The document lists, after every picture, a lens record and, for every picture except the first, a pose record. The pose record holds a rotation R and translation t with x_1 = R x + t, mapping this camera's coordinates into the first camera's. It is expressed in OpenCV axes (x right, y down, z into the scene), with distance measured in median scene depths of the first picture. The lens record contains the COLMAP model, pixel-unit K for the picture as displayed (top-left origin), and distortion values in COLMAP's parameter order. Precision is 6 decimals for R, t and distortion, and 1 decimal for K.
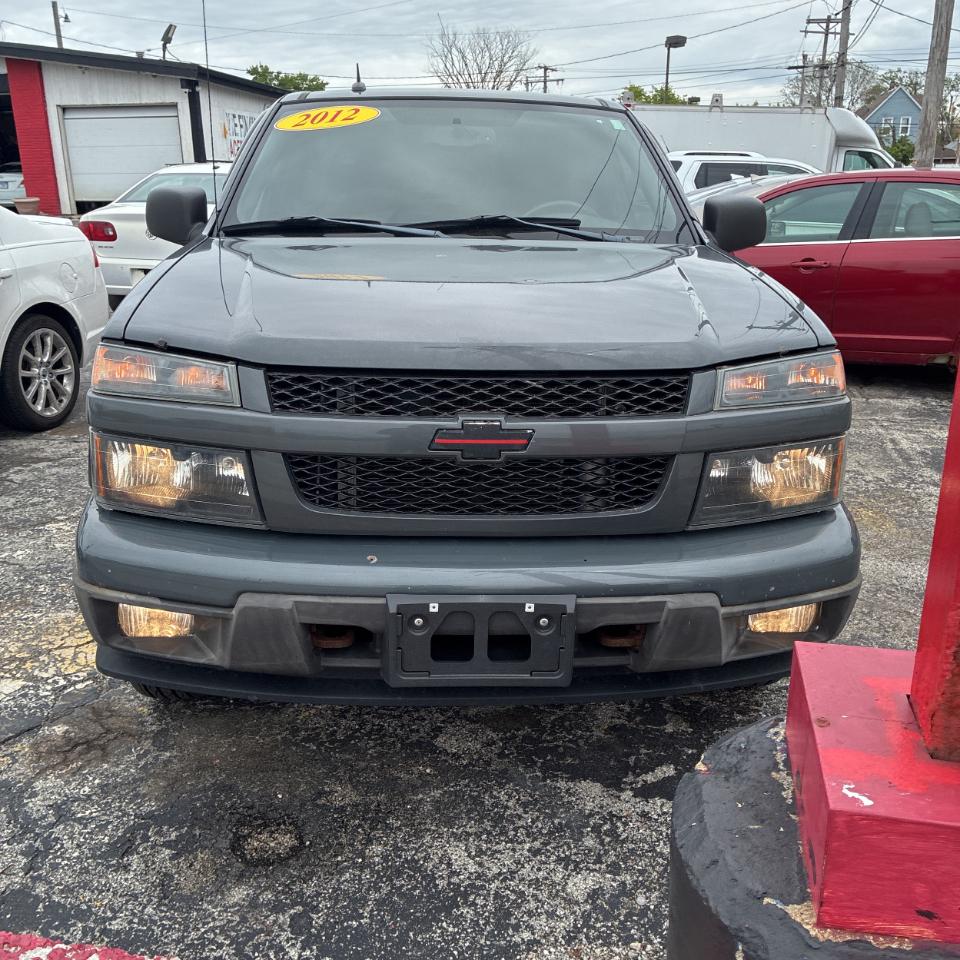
lens RADIAL K [[969.4, 0, 474.2], [0, 969.4, 482.5], [0, 0, 1]] dist [0.044238, -0.034213]
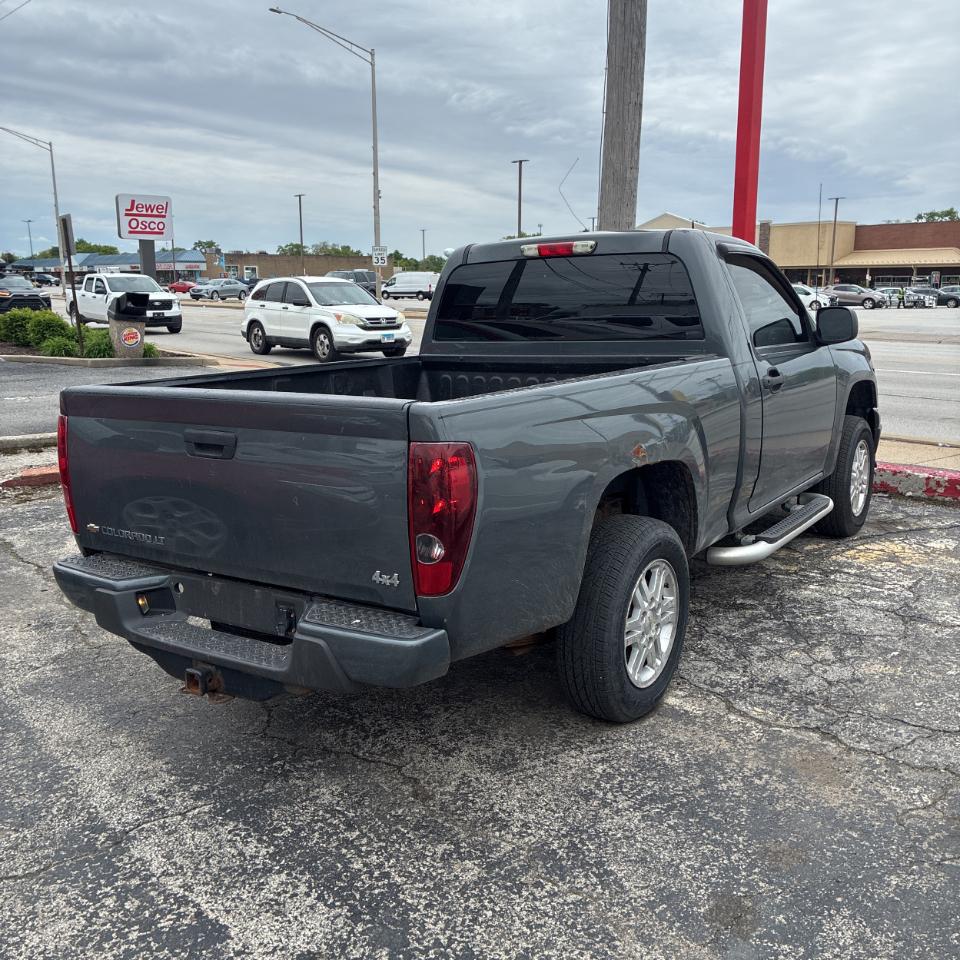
lens RADIAL K [[969.4, 0, 474.2], [0, 969.4, 482.5], [0, 0, 1]] dist [0.044238, -0.034213]
pose [[-0.792541, -0.101046, 0.601388, -1.183901], [0.196437, 0.891308, 0.408635, -1.166706], [-0.577313, 0.441995, -0.686549, 3.679671]]
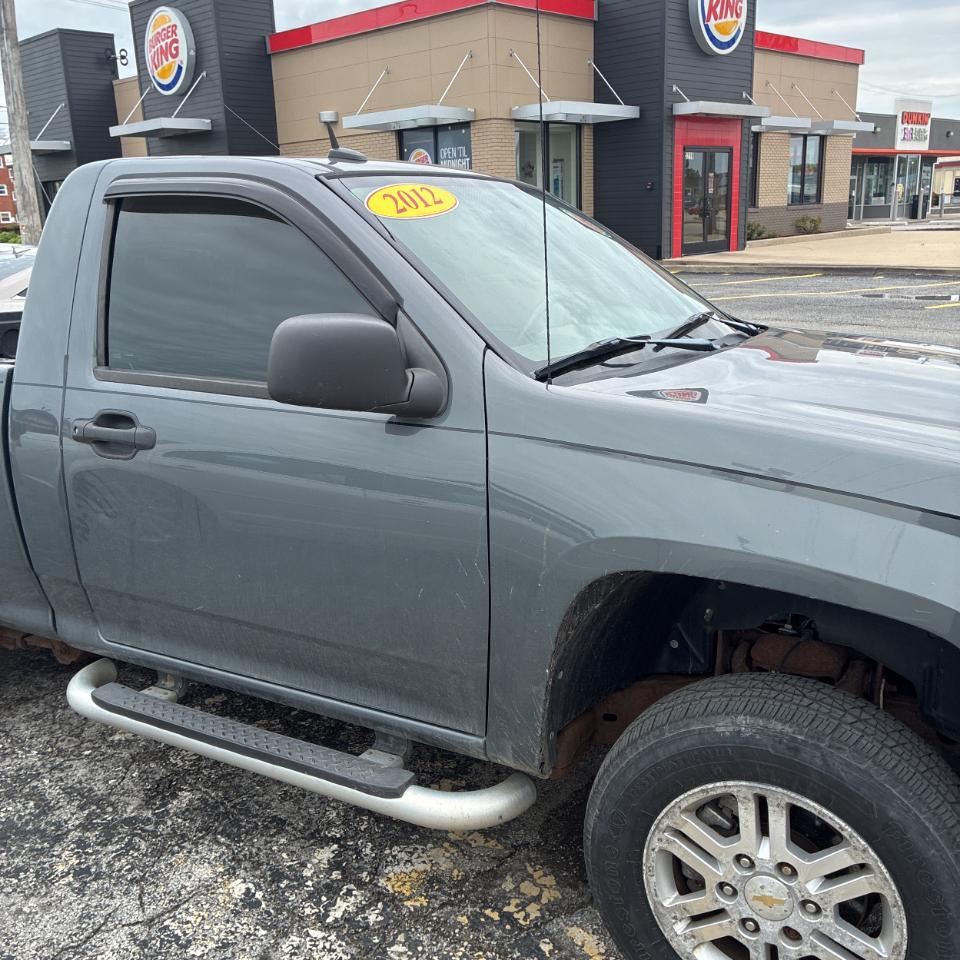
lens RADIAL K [[958.8, 0, 470.0], [0, 958.8, 462.4], [0, 0, 1]] dist [0.031799, -0.027911]
pose [[0.538874, -0.212734, 0.815082, -1.114824], [0.269956, 0.960167, 0.072125, -0.357018], [-0.797959, 0.181170, 0.574838, 0.929406]]
